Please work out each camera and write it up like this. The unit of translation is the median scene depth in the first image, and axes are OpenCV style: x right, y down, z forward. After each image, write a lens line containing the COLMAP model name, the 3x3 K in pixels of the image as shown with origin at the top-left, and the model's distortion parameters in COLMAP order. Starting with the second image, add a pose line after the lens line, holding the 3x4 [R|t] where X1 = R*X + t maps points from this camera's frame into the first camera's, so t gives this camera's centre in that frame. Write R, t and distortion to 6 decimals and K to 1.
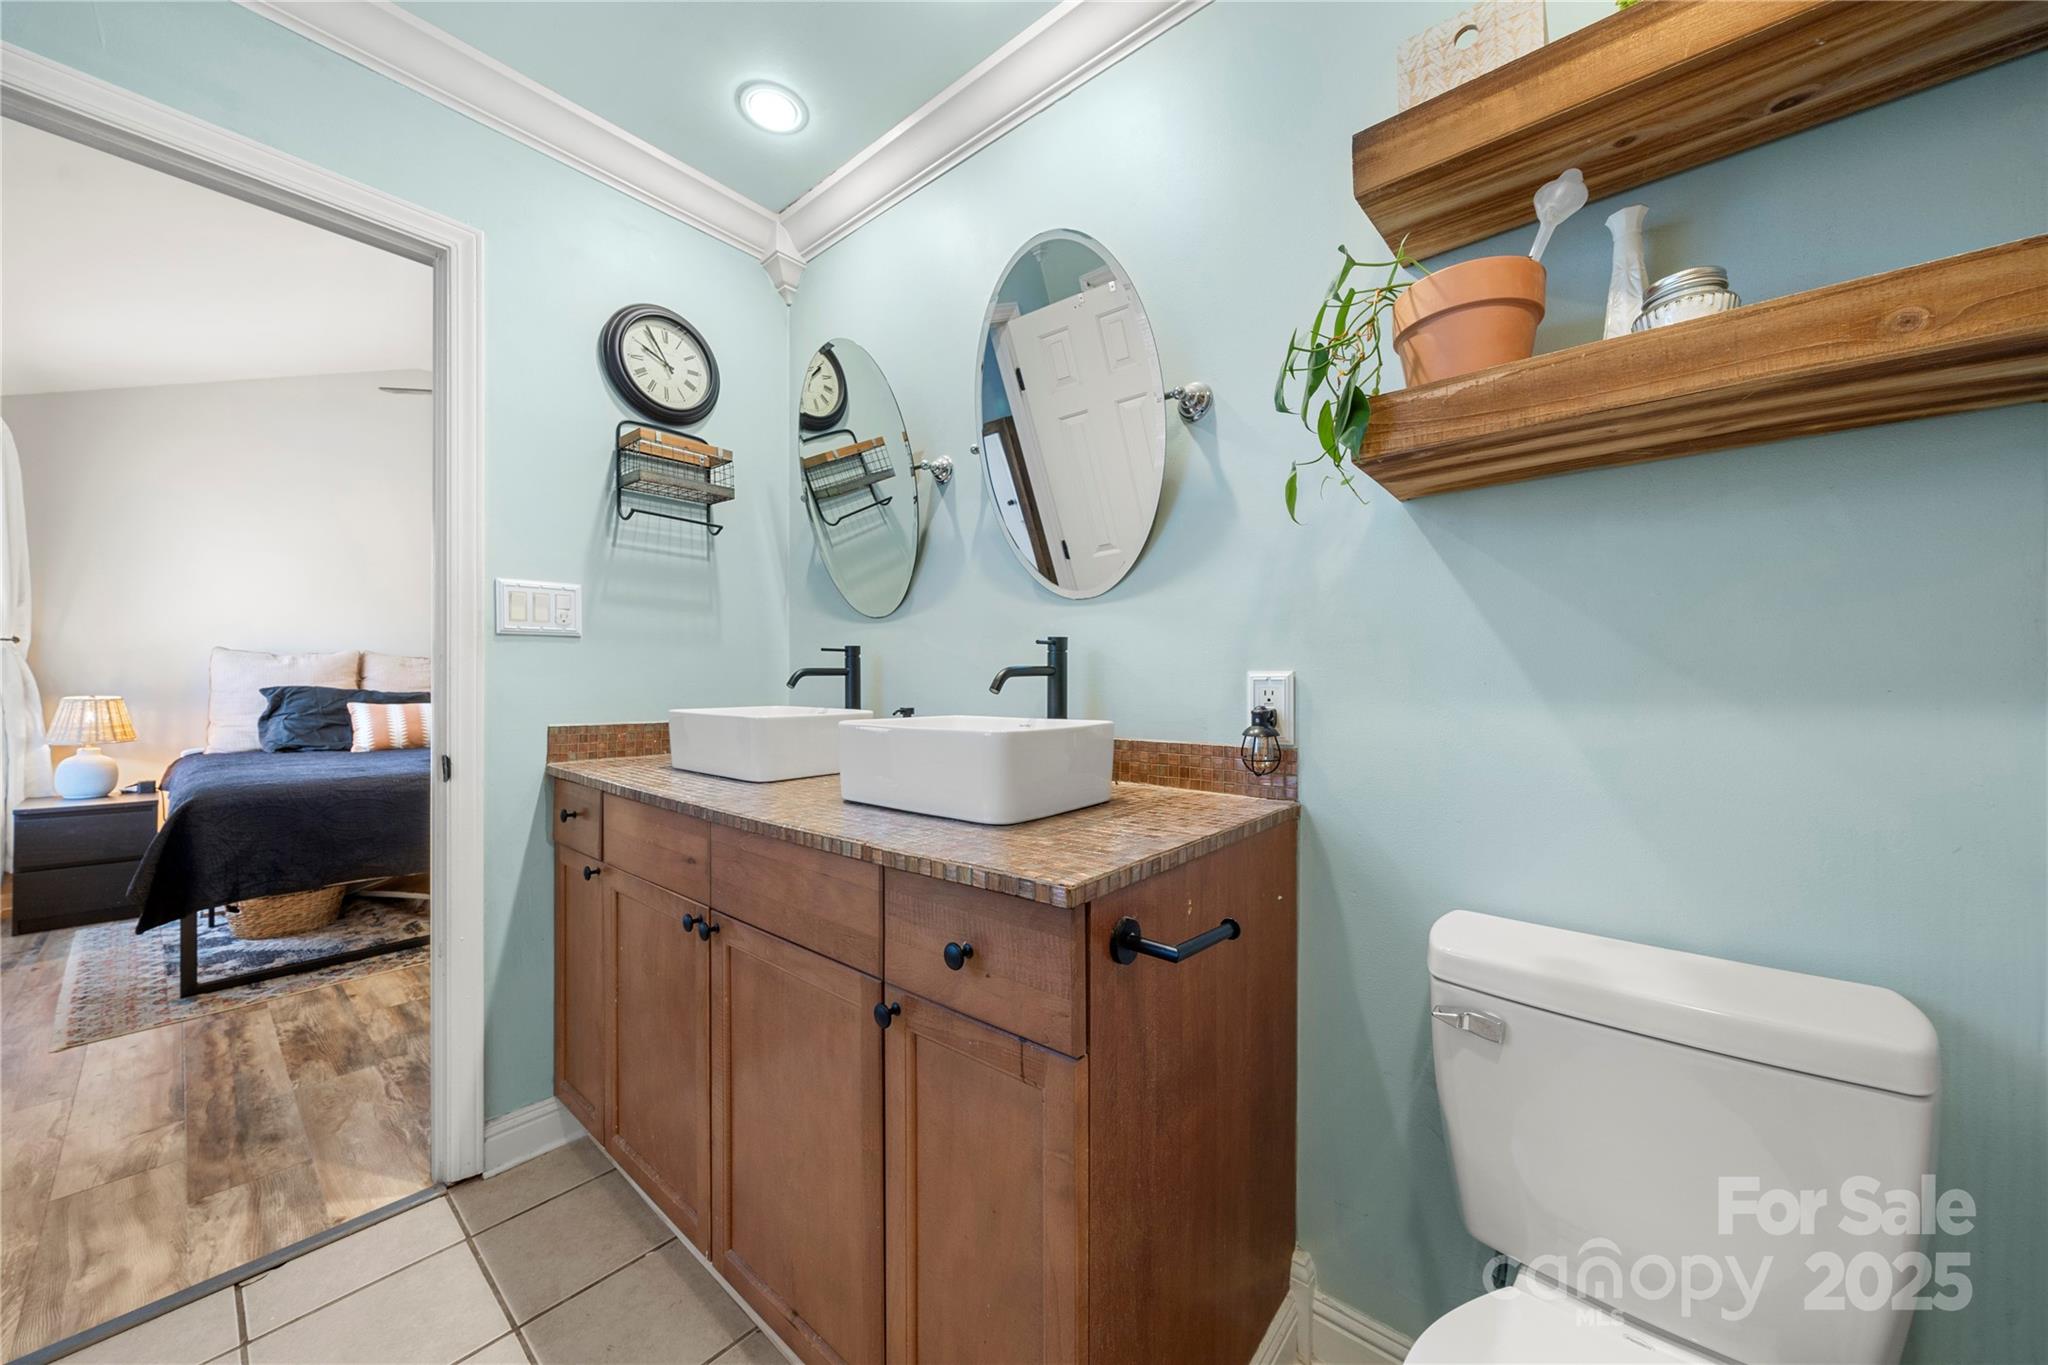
lens RADIAL K [[711.9, 0, 1024.2], [0, 711.9, 683.0], [0, 0, 1]] dist [-0.000174, -0.000017]
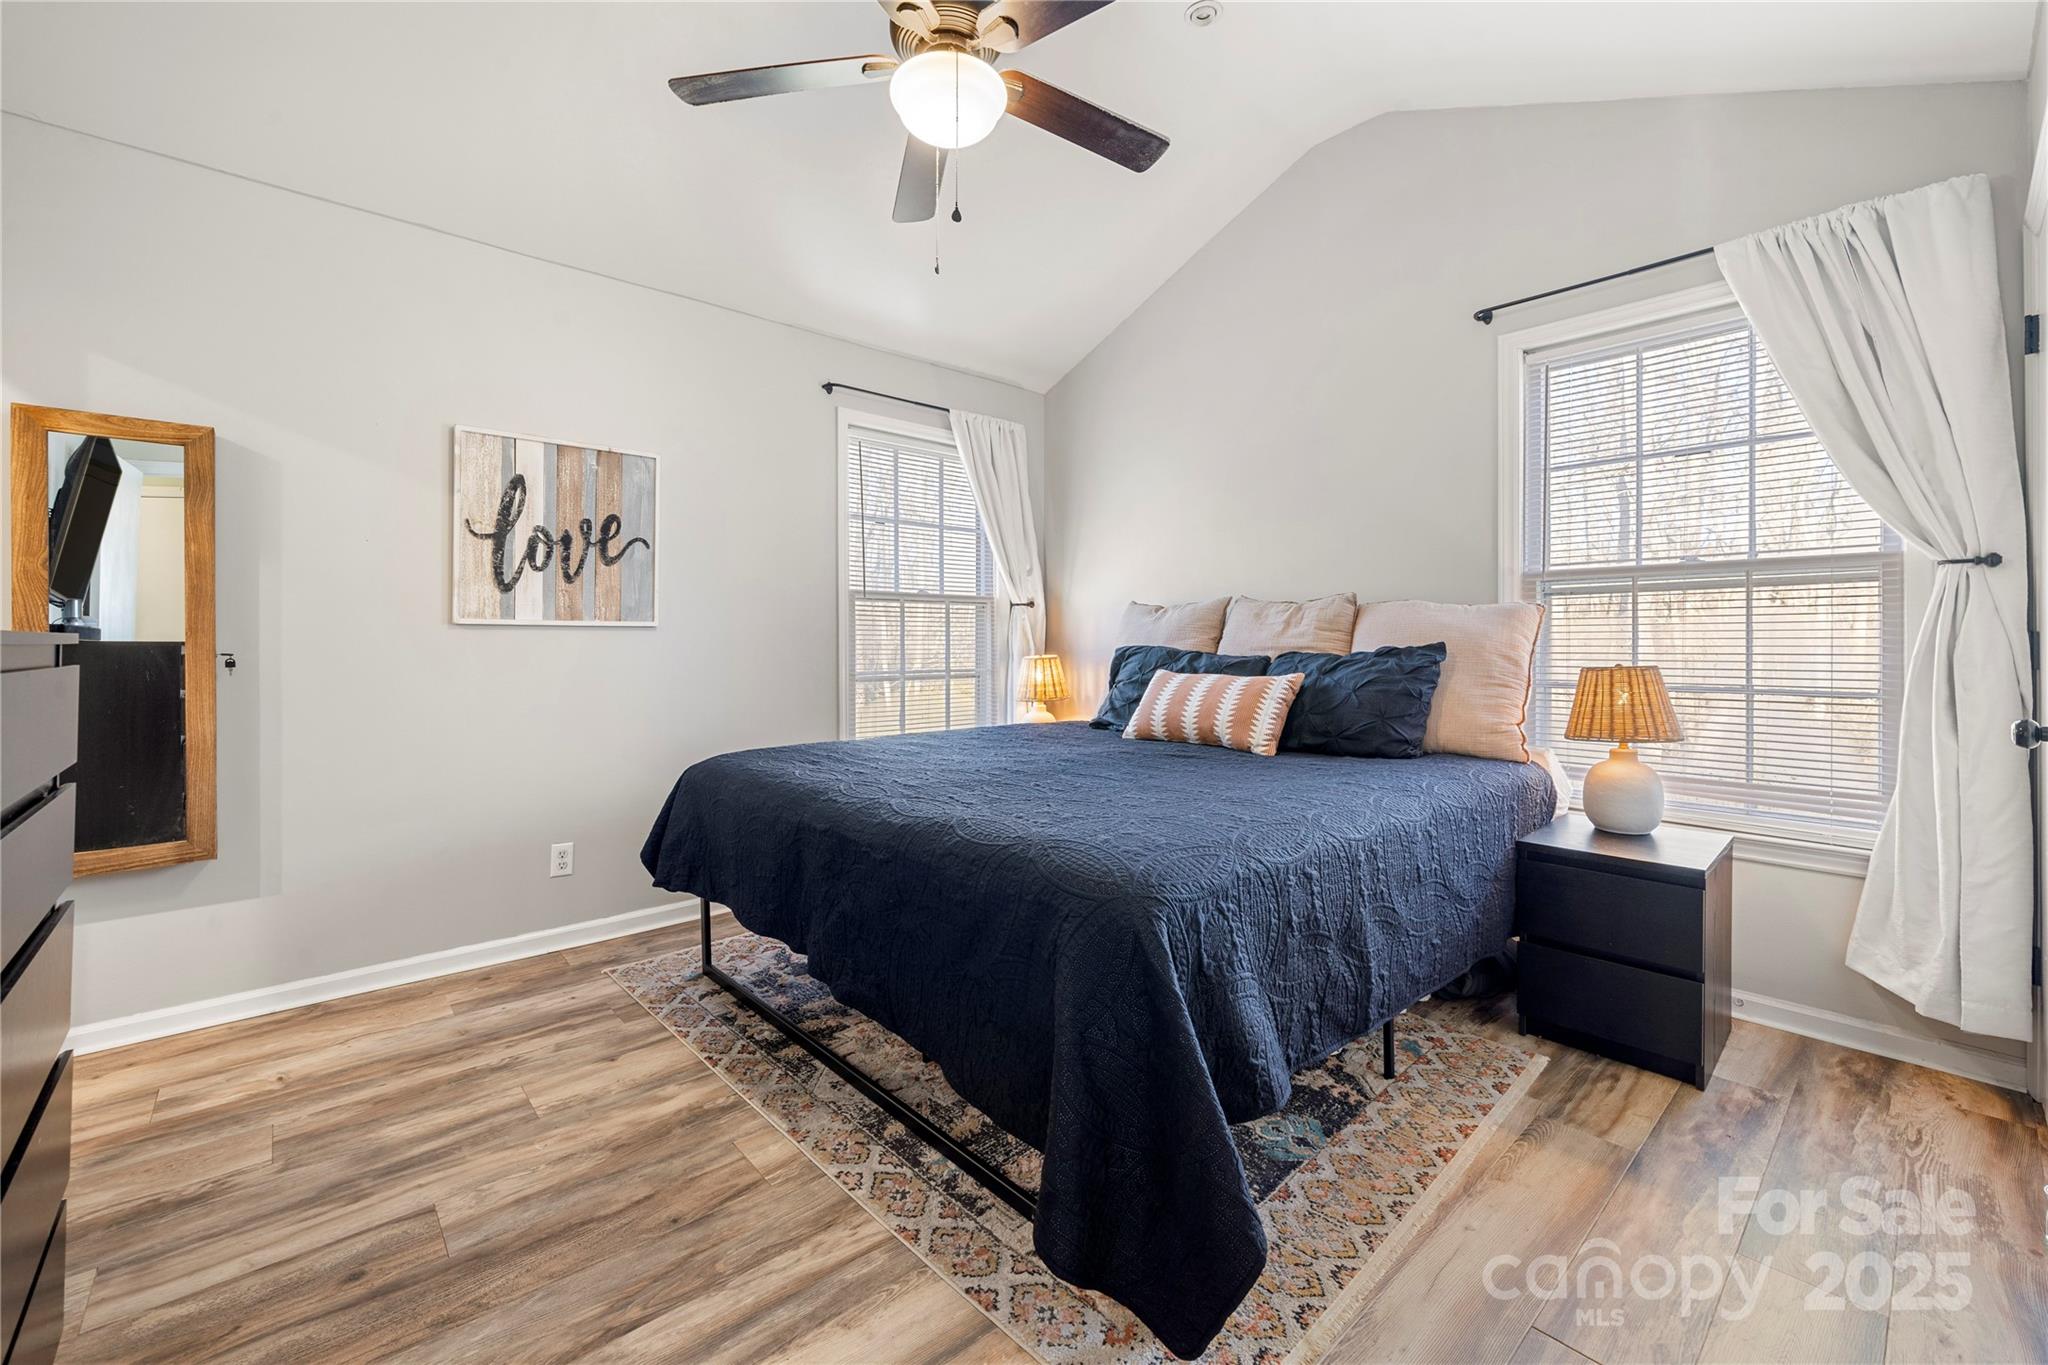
lens RADIAL K [[842.4, 0, 1059.7], [0, 842.4, 652.2], [0, 0, 1]] dist [-0.004213, -0.002135]
pose [[-0.118494, 0.006837, -0.992931, -0.138339], [-0.010379, 0.999913, 0.008123, 0.003838], [0.992900, 0.011268, -0.118413, 1.625022]]
